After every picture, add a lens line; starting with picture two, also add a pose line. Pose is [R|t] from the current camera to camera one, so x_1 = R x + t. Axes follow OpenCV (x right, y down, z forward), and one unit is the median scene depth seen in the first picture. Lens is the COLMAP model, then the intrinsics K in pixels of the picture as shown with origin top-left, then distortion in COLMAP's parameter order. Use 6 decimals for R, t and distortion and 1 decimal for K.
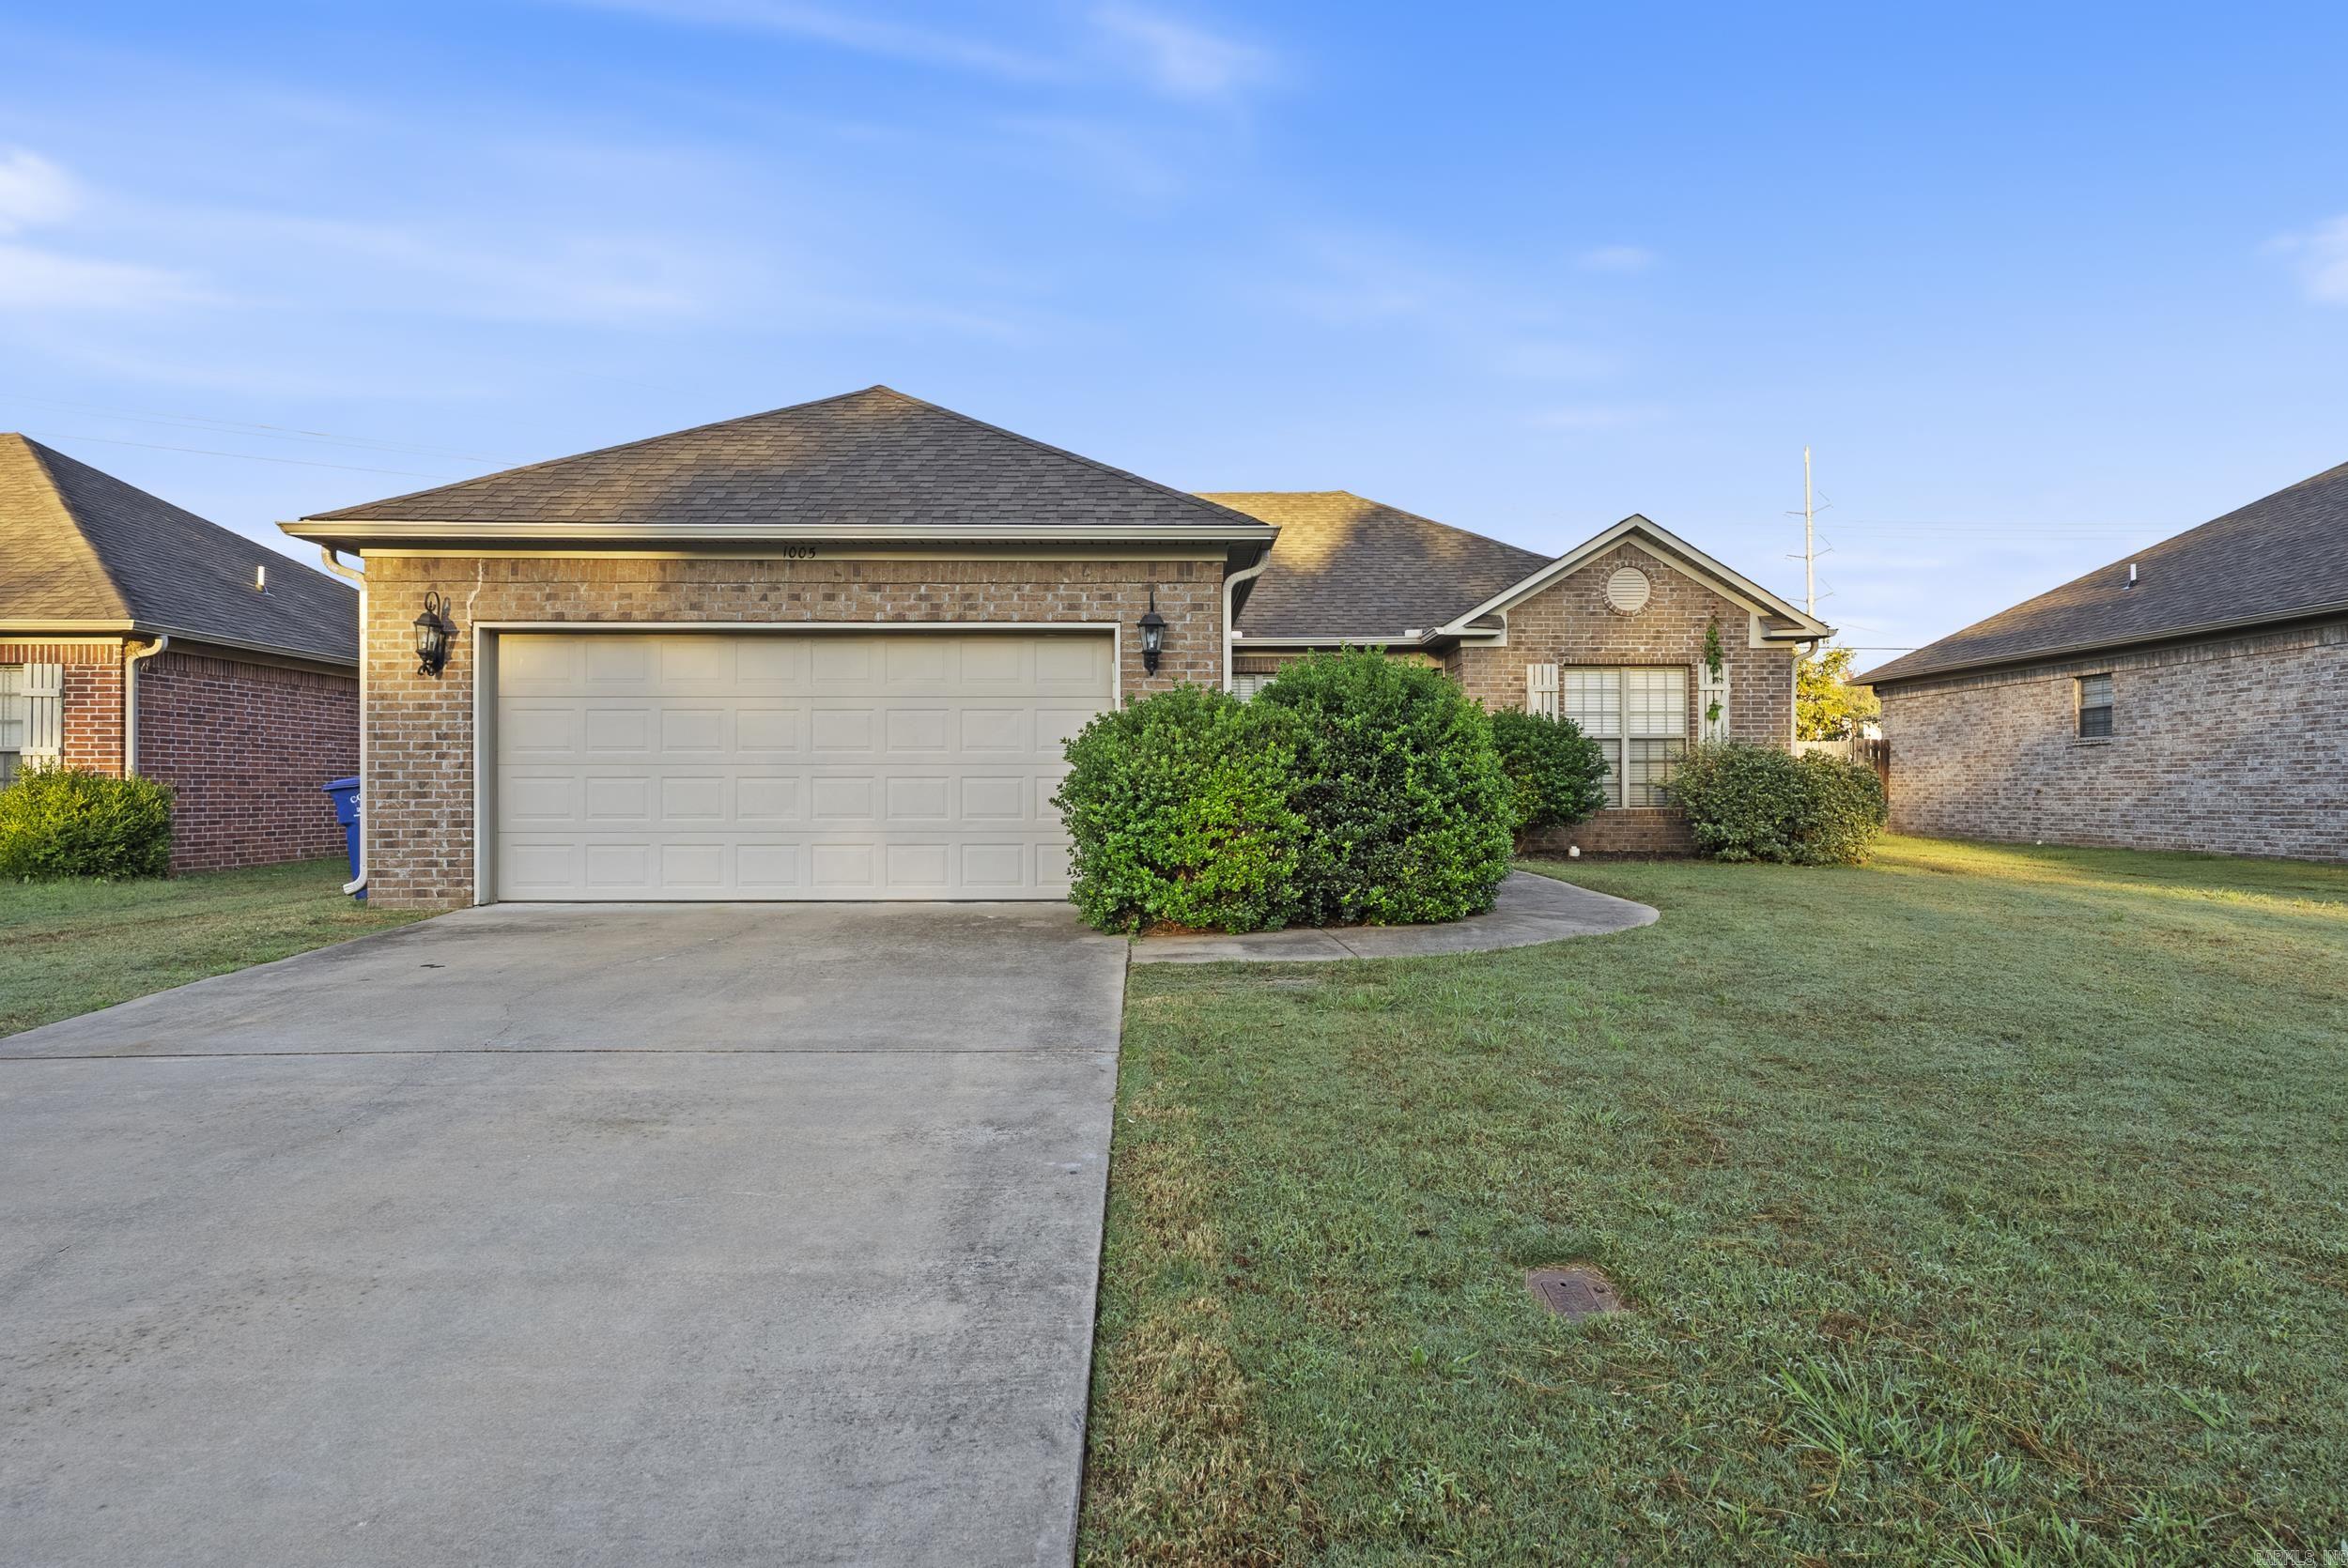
lens RADIAL K [[1375.9, 0, 1174.0], [0, 1375.9, 784.0], [0, 0, 1]] dist [-0.002105, -0.000139]
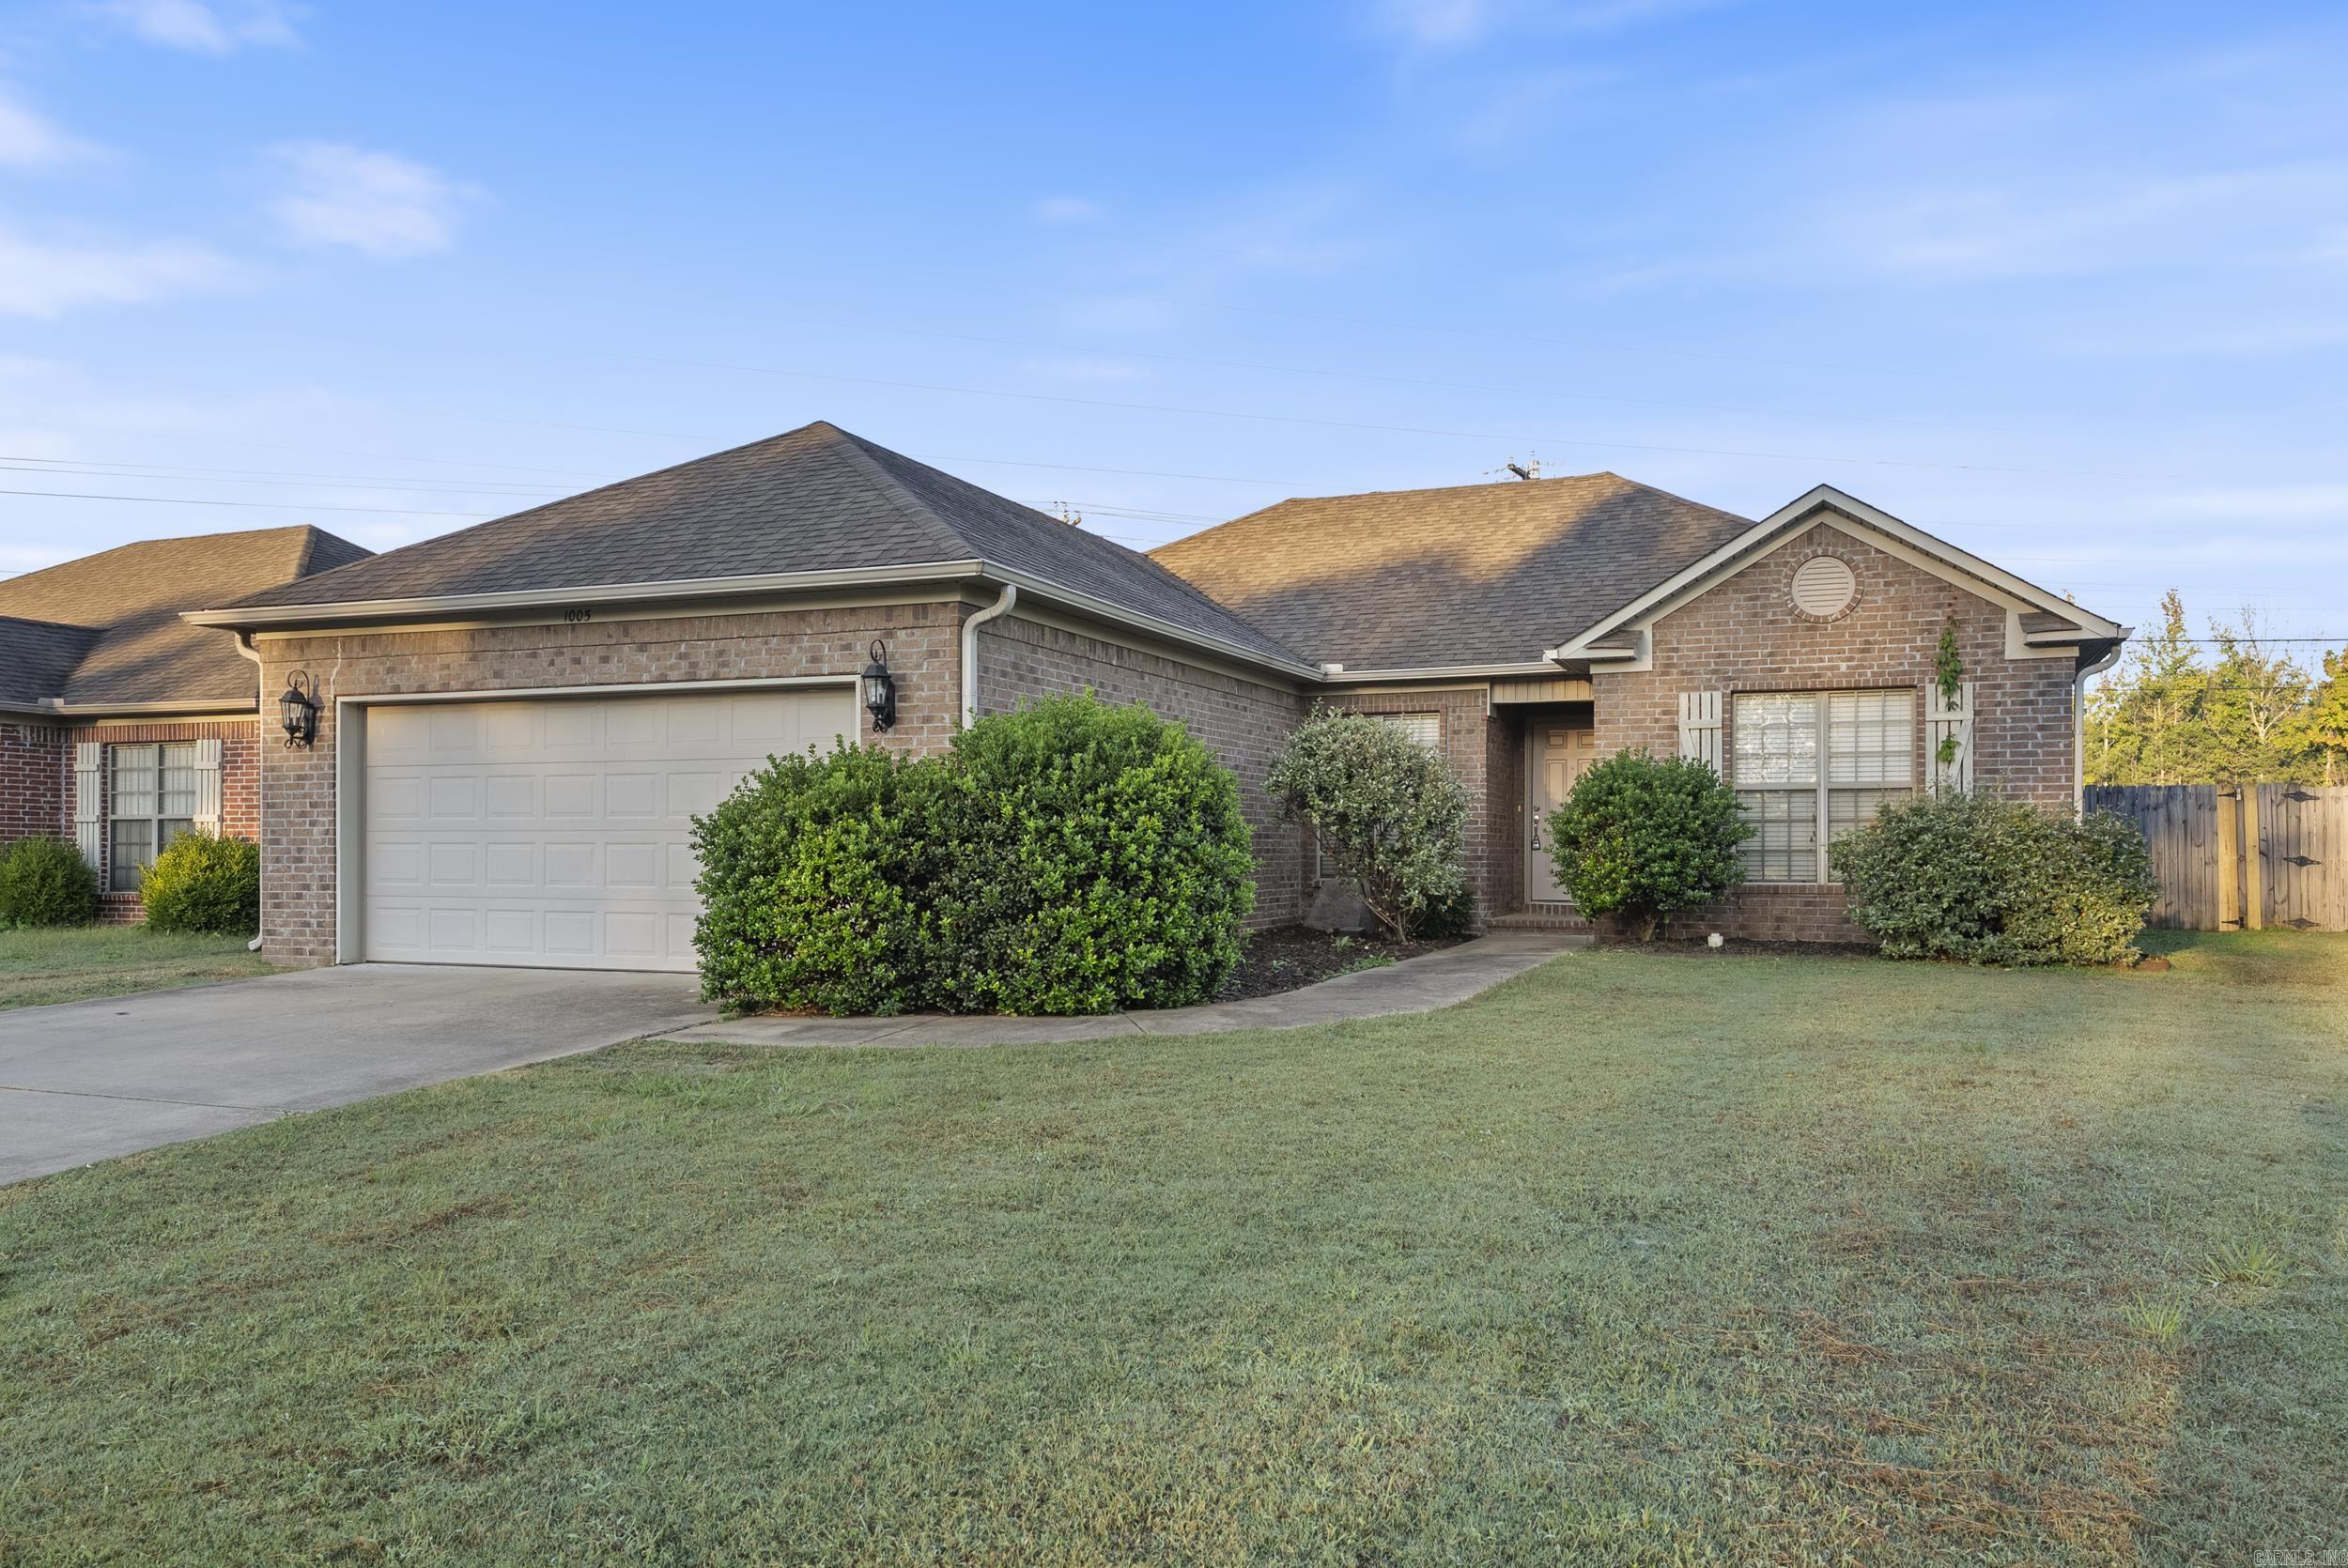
lens RADIAL K [[1696.5, 0, 1173.2], [0, 1696.5, 849.0], [0, 0, 1]] dist [0.003812, 0.000036]
pose [[0.922022, 0.002309, -0.387130, 0.584001], [-0.001259, 0.999995, 0.002965, -0.005167], [0.387134, -0.002246, 0.922021, 0.041952]]
